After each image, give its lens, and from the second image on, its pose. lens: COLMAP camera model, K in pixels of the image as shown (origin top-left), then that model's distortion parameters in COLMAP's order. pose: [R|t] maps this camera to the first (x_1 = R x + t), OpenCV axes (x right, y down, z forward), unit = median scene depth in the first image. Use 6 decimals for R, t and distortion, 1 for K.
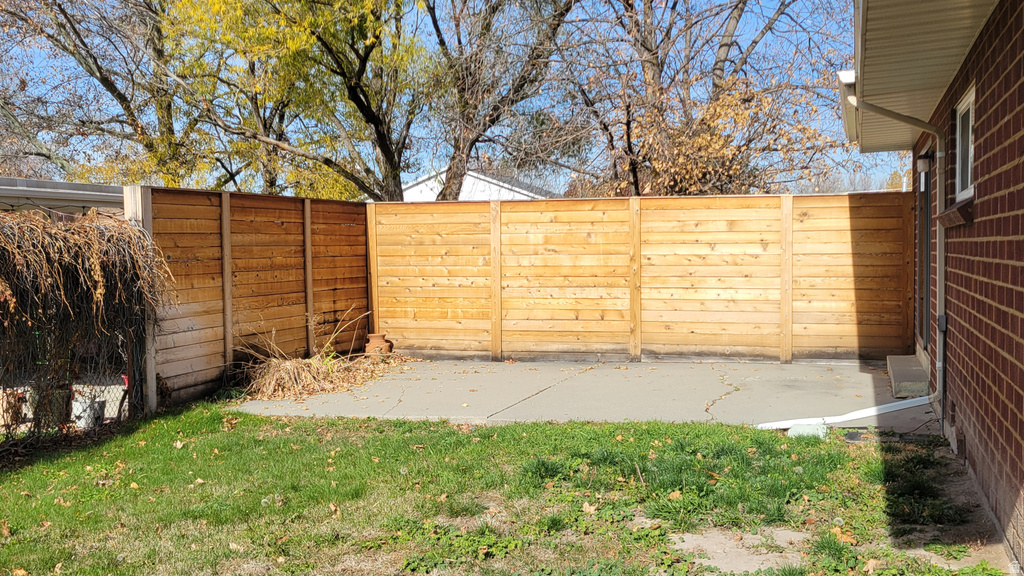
lens RADIAL K [[1080.3, 0, 512.0], [0, 1080.3, 288.0], [0, 0, 1]] dist [0.067388, 0.005624]
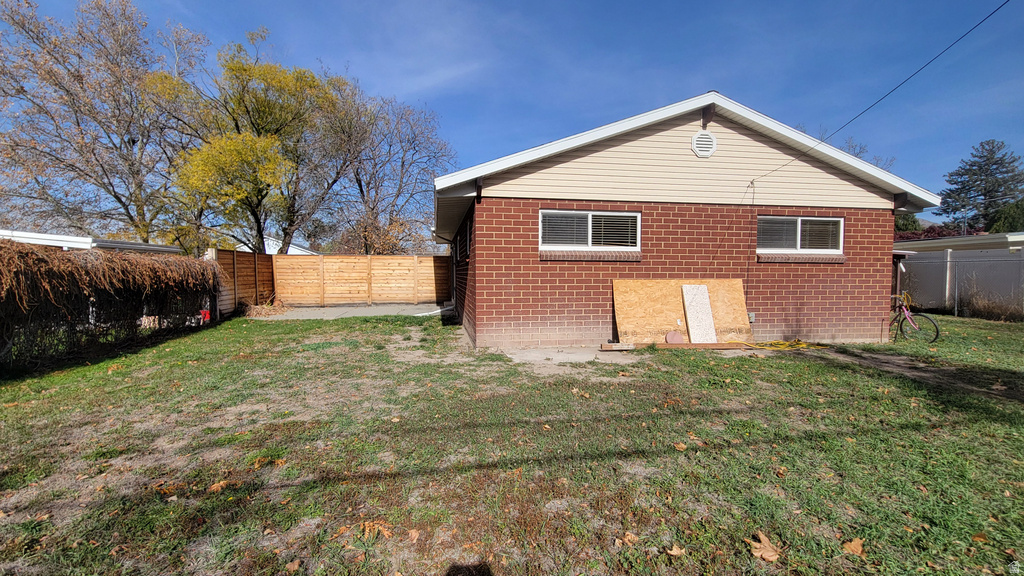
lens RADIAL K [[415.1, 0, 516.6], [0, 415.1, 293.5], [0, 0, 1]] dist [0.000602, 0.000057]
pose [[0.877115, -0.015502, 0.480030, -0.095362], [0.010357, 0.999857, 0.013364, 0.018390], [-0.480169, -0.006750, 0.877150, -0.293606]]
